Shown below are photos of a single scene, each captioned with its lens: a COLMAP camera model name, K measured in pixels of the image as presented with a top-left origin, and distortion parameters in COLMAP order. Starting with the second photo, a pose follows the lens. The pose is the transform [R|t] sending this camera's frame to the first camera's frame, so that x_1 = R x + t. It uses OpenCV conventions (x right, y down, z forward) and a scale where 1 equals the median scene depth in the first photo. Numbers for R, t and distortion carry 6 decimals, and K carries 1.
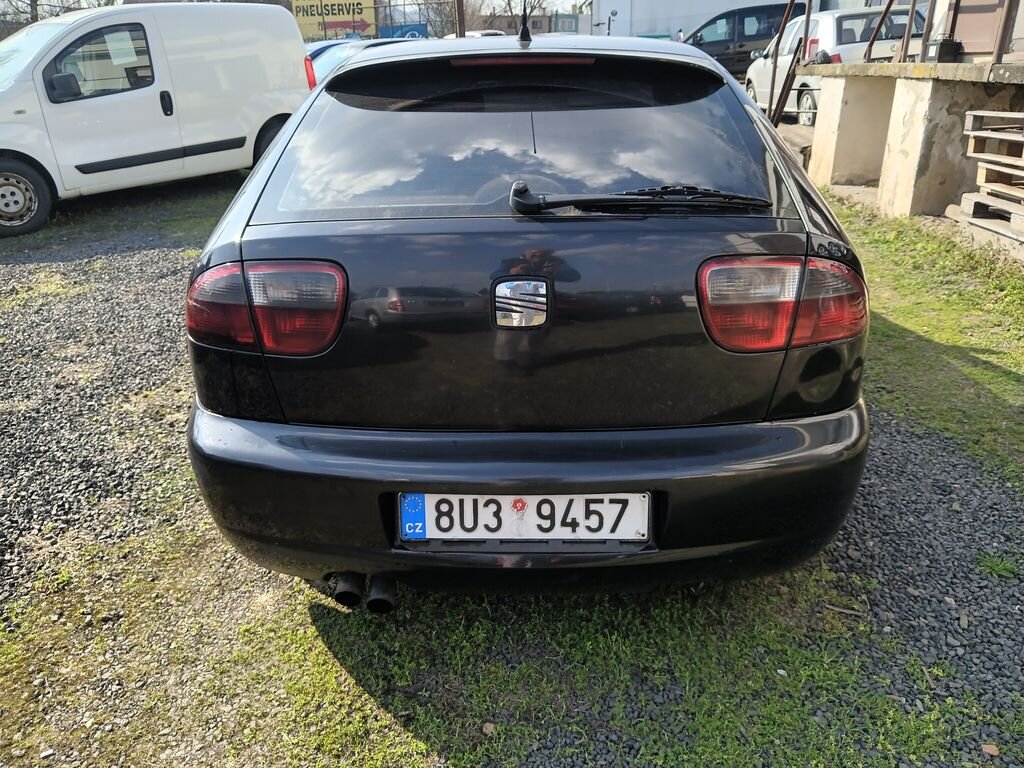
lens RADIAL K [[783.3, 0, 517.2], [0, 783.3, 380.1], [0, 0, 1]] dist [0.005744, -0.038558]
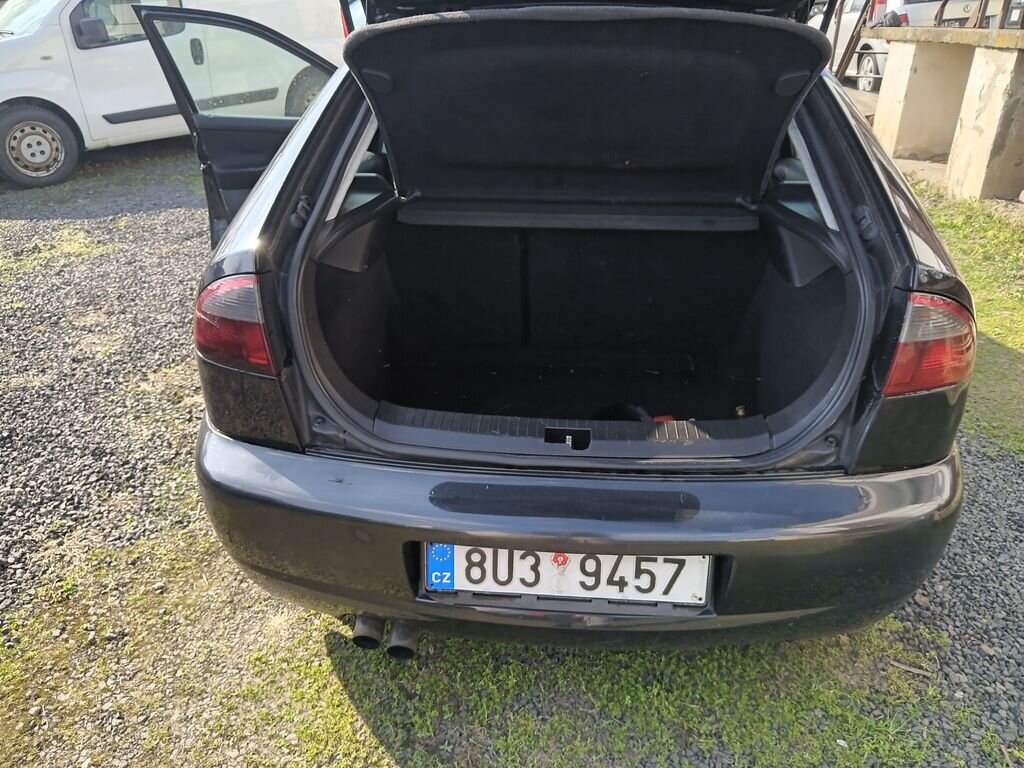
lens RADIAL K [[783.3, 0, 515.9], [0, 783.3, 387.0], [0, 0, 1]] dist [0.005744, -0.038558]
pose [[0.998545, 0.040551, -0.035550, -0.019419], [-0.038117, 0.997047, 0.066661, -0.072760], [0.038148, -0.065209, 0.997142, 0.103370]]
